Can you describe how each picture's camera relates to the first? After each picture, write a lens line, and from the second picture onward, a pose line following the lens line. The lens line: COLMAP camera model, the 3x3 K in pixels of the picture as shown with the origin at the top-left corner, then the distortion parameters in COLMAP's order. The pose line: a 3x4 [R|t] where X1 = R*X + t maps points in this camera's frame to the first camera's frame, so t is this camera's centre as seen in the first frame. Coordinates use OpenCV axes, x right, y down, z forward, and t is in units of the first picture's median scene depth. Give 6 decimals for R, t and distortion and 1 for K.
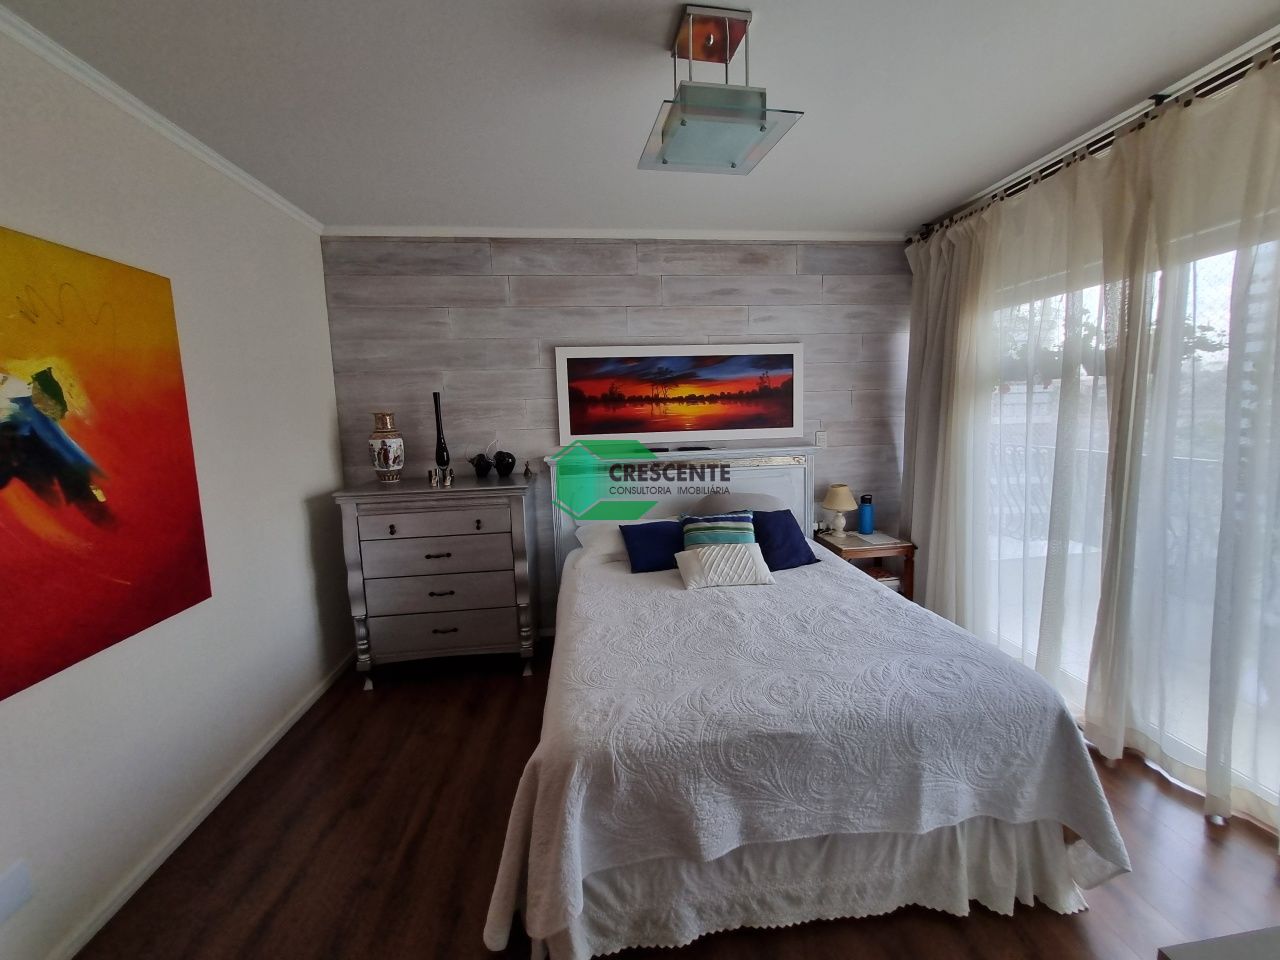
lens RADIAL K [[504.6, 0, 653.4], [0, 504.6, 474.3], [0, 0, 1]] dist [0.003850, 0.000228]
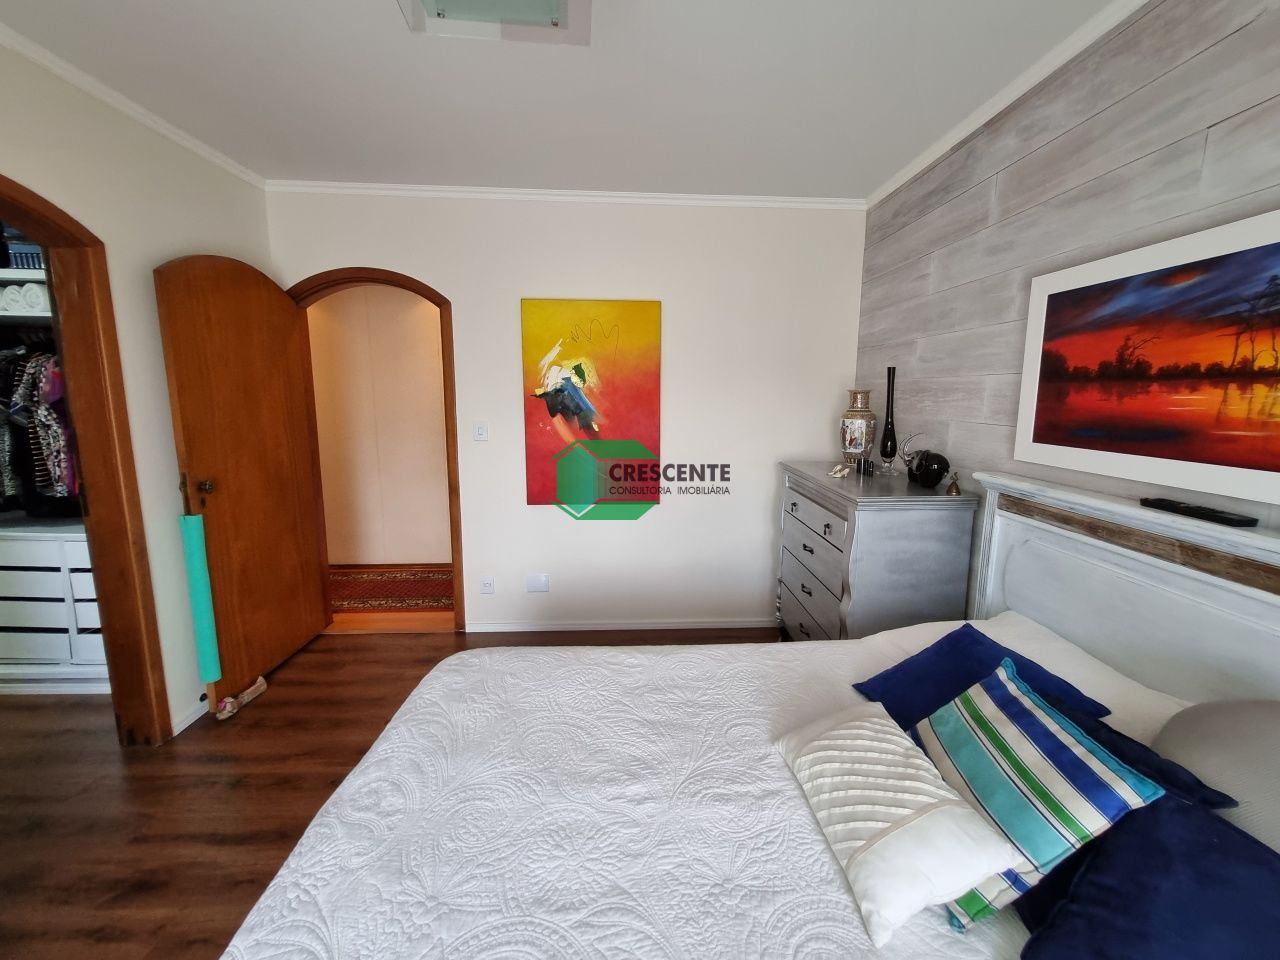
lens RADIAL K [[504.6, 0, 652.6], [0, 504.6, 471.7], [0, 0, 1]] dist [0.003850, 0.000228]
pose [[-0.071356, 0.185194, -0.980108, 0.413807], [-0.138592, 0.971240, 0.193608, -0.099590], [0.987775, 0.149651, -0.043638, 0.661922]]
